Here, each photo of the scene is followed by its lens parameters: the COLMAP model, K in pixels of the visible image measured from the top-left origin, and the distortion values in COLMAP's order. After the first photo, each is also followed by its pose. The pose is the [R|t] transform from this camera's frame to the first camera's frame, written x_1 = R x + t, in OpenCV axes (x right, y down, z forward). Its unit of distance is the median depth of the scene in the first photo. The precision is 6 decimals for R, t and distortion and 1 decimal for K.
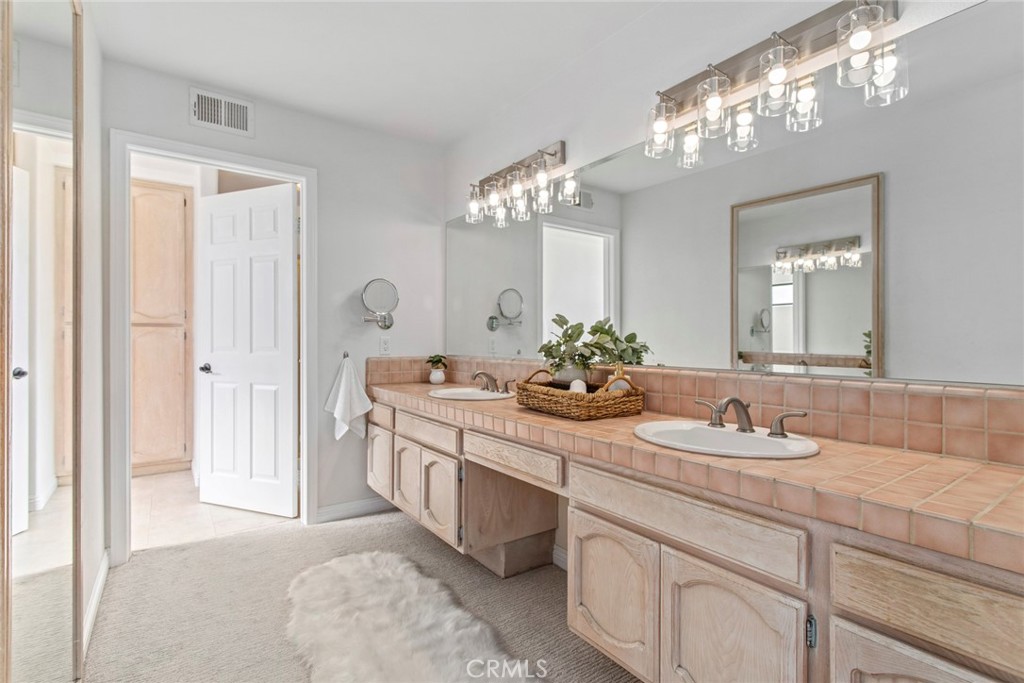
lens RADIAL K [[483.9, 0, 516.1], [0, 483.9, 342.4], [0, 0, 1]] dist [0.002937, -0.001747]
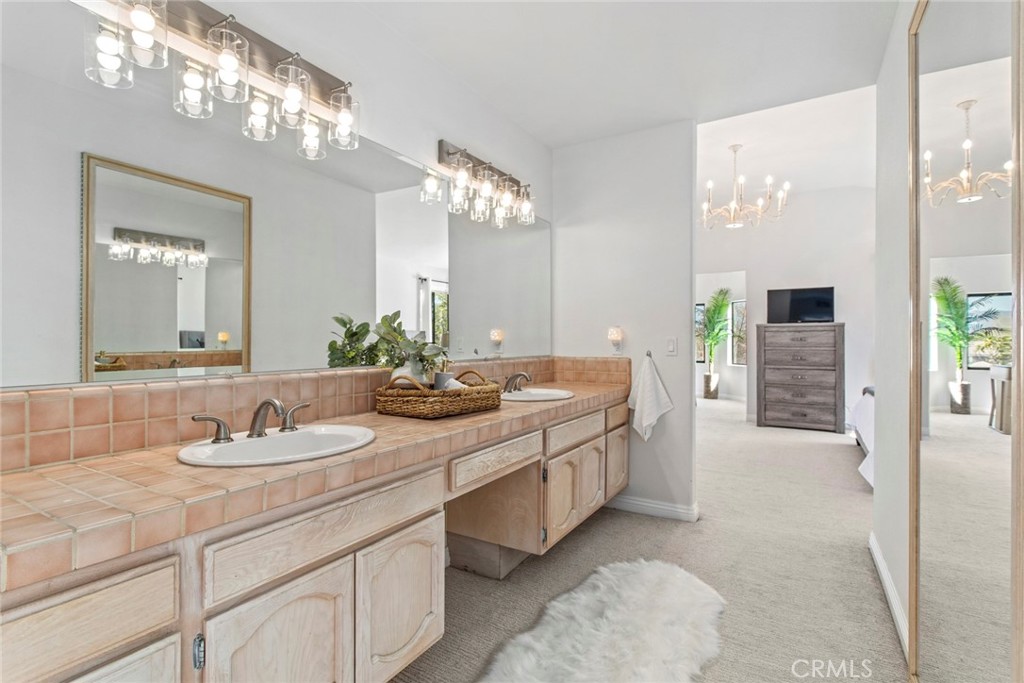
lens RADIAL K [[483.9, 0, 504.1], [0, 483.9, 339.0], [0, 0, 1]] dist [0.002937, -0.001747]
pose [[-0.378997, 0.002881, 0.925393, -0.612241], [0.010108, 0.999948, 0.001027, -0.003027], [-0.925343, 0.009743, -0.379006, 0.952572]]
